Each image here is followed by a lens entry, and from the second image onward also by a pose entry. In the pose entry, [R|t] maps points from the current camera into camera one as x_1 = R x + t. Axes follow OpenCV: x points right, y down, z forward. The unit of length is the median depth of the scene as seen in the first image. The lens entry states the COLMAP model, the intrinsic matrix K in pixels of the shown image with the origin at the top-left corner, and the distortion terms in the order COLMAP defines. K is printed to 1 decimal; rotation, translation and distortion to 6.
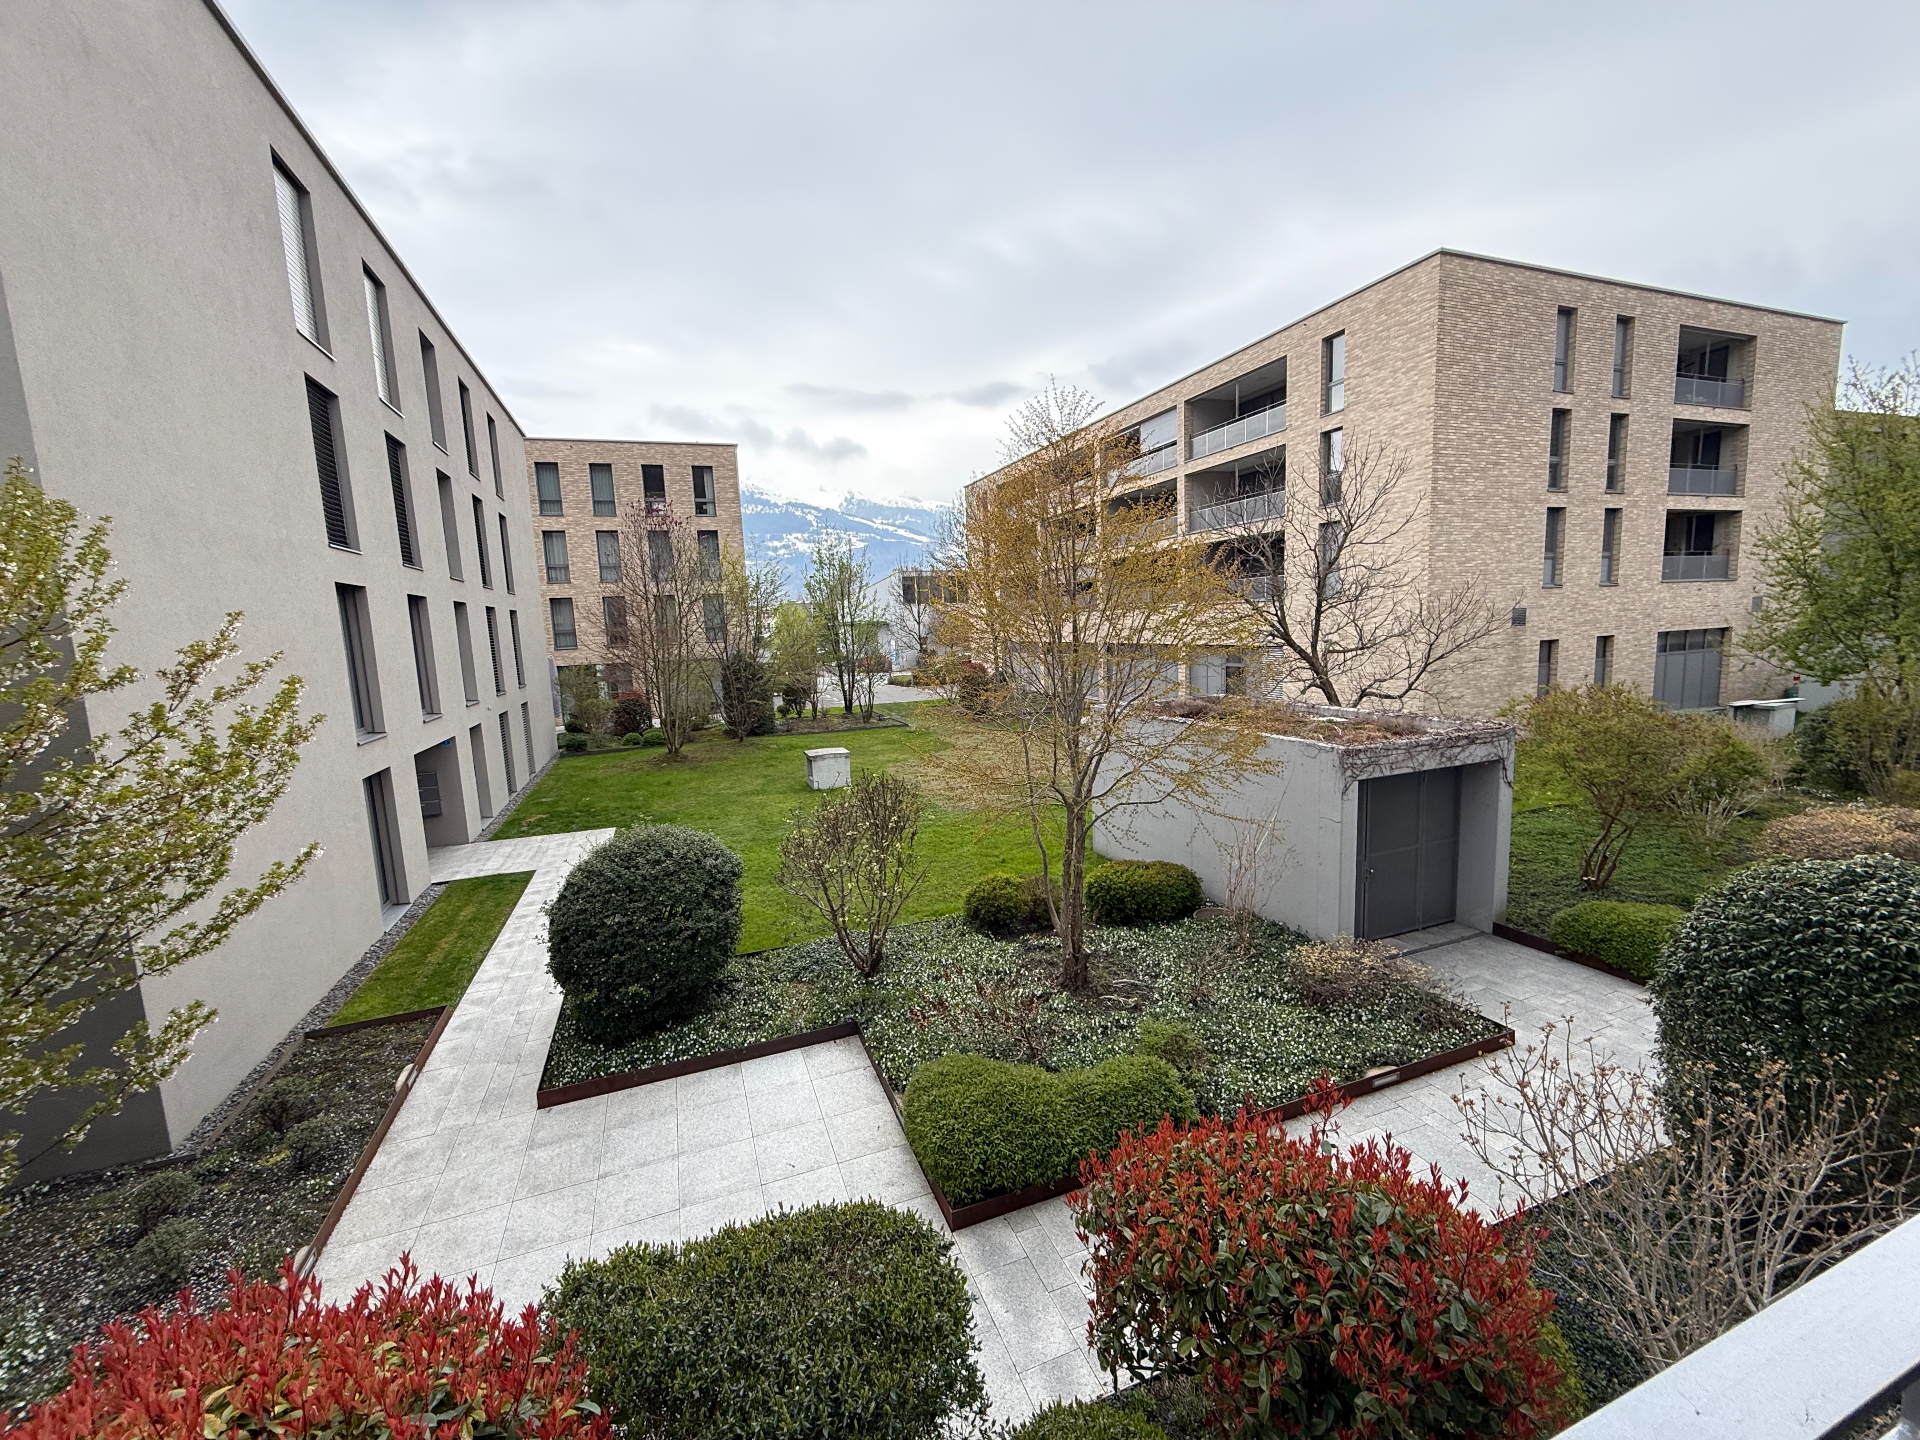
lens RADIAL K [[765.9, 0, 958.4], [0, 765.9, 723.3], [0, 0, 1]] dist [0.001030, 0.000048]
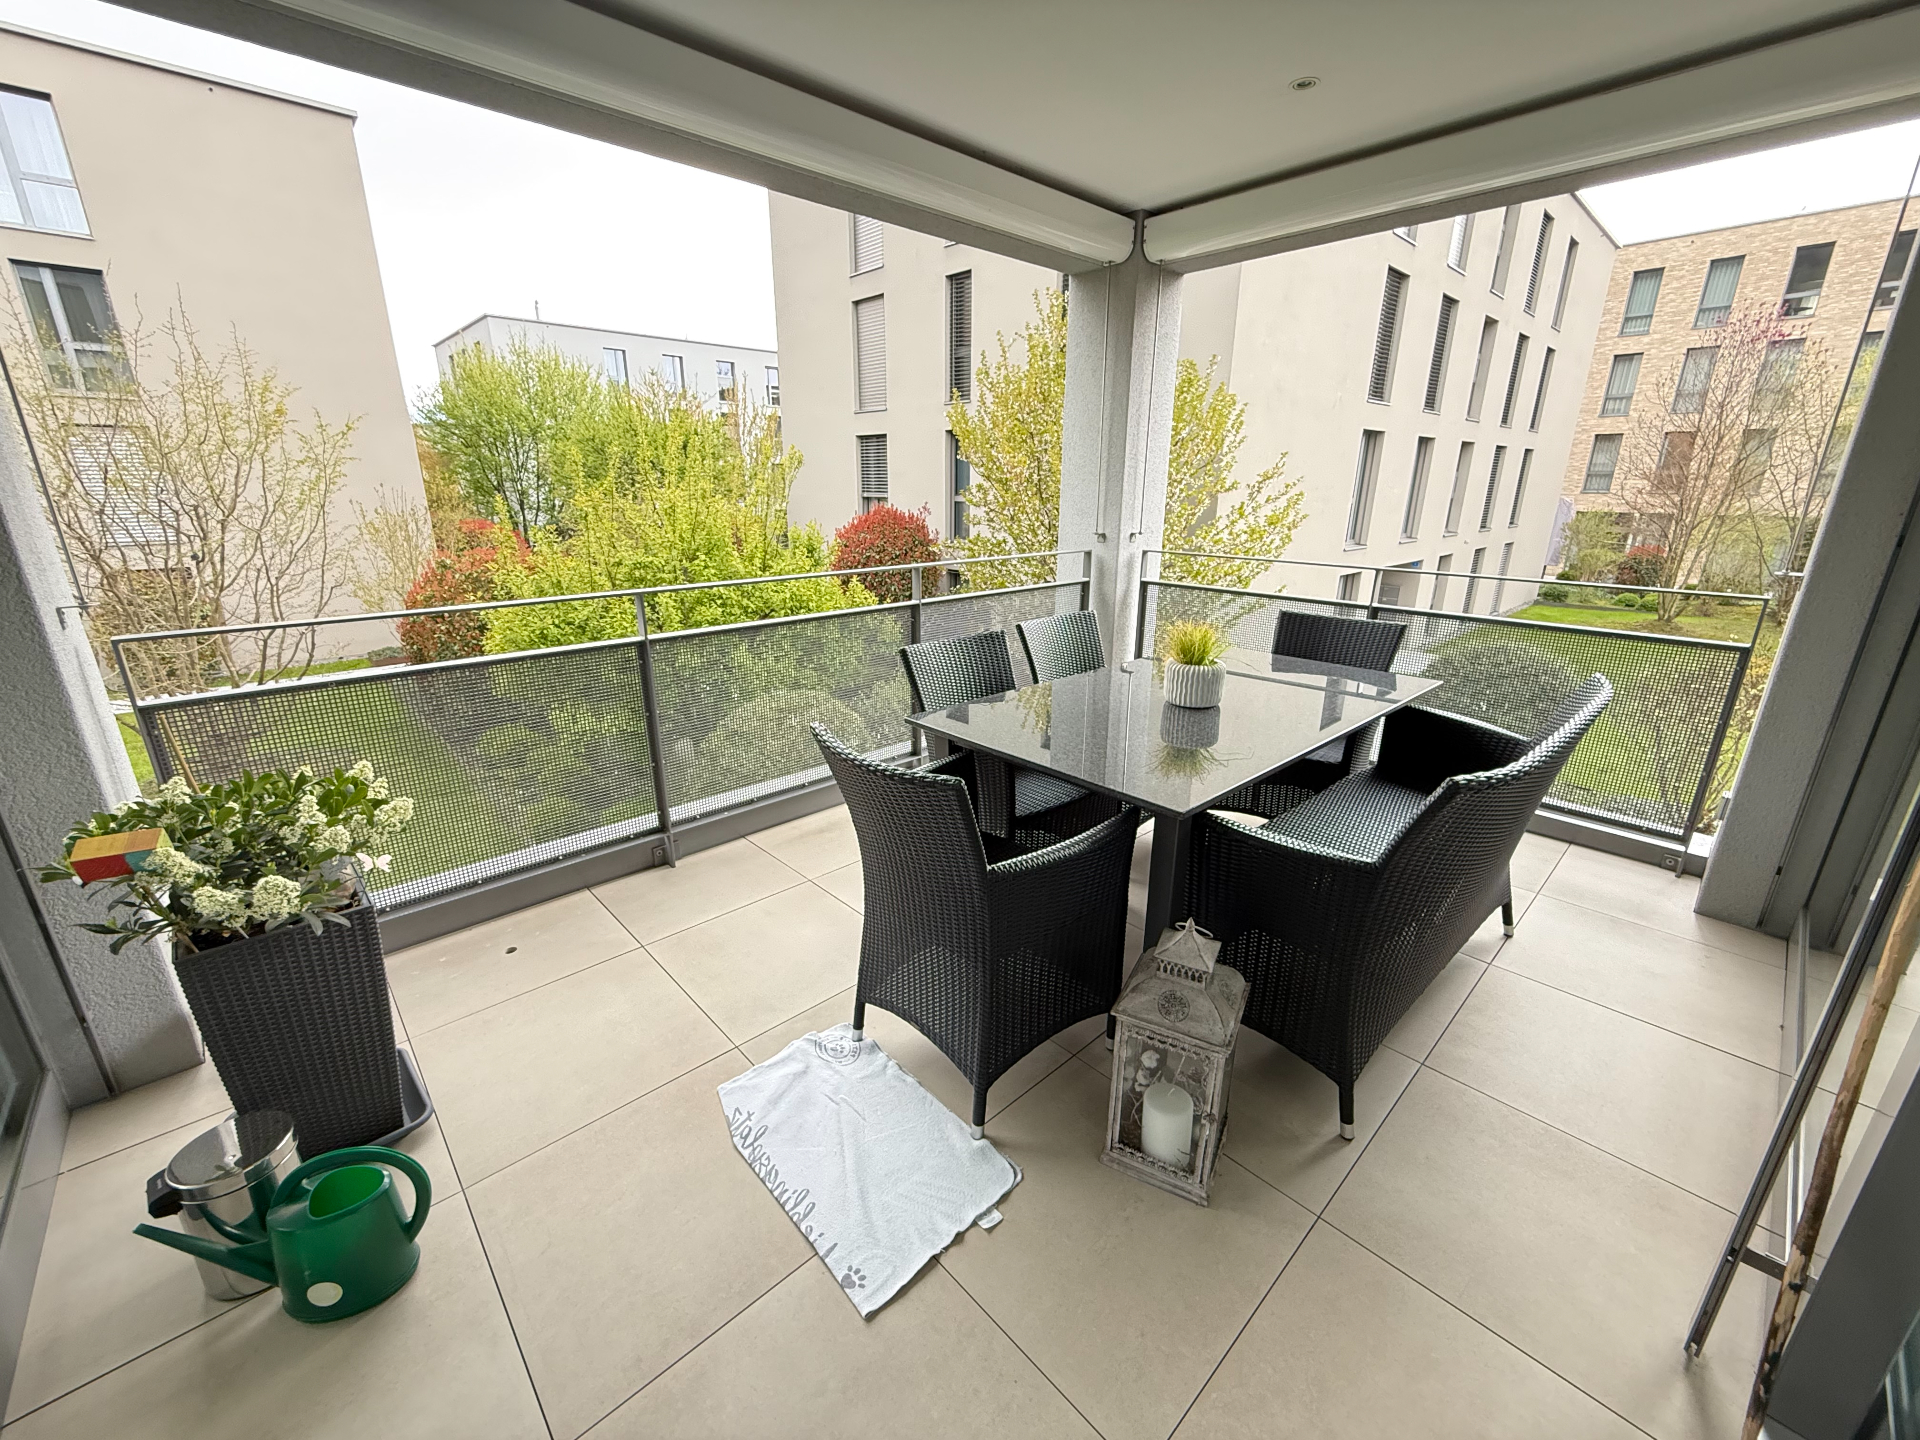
lens RADIAL K [[765.9, 0, 955.4], [0, 765.9, 722.4], [0, 0, 1]] dist [0.001030, 0.000048]
pose [[0.380748, 0.319867, -0.867592, 0.527935], [-0.140089, 0.947387, 0.287807, 0.045766], [0.914006, 0.011958, 0.405525, -0.436453]]
